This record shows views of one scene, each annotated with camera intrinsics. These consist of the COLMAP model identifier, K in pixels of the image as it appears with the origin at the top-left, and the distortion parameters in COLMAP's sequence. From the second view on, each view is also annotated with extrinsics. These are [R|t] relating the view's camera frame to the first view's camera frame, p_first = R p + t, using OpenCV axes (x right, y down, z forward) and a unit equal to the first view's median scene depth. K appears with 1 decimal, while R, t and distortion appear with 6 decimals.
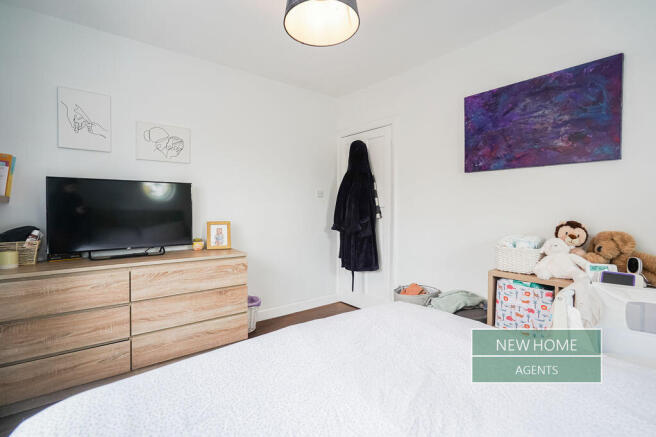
lens RADIAL K [[306.4, 0, 328.4], [0, 306.4, 214.3], [0, 0, 1]] dist [0.000207, 0.000446]
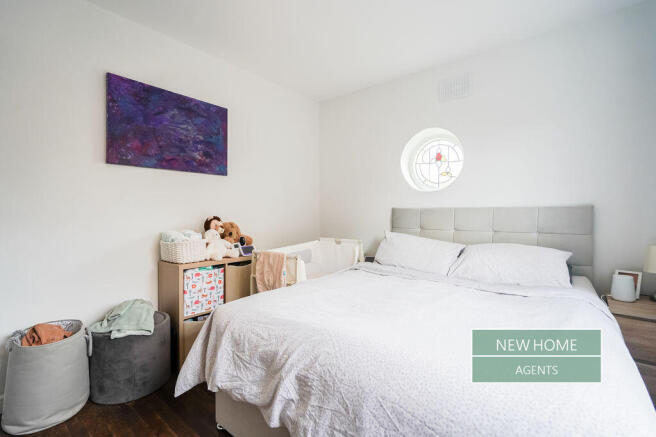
lens RADIAL K [[306.4, 0, 328.3], [0, 306.4, 216.8], [0, 0, 1]] dist [0.000207, 0.000446]
pose [[-0.201056, -0.016041, 0.979448, -0.572888], [0.018090, 0.999635, 0.020085, 0.005227], [-0.979413, 0.021757, -0.200693, 0.679544]]
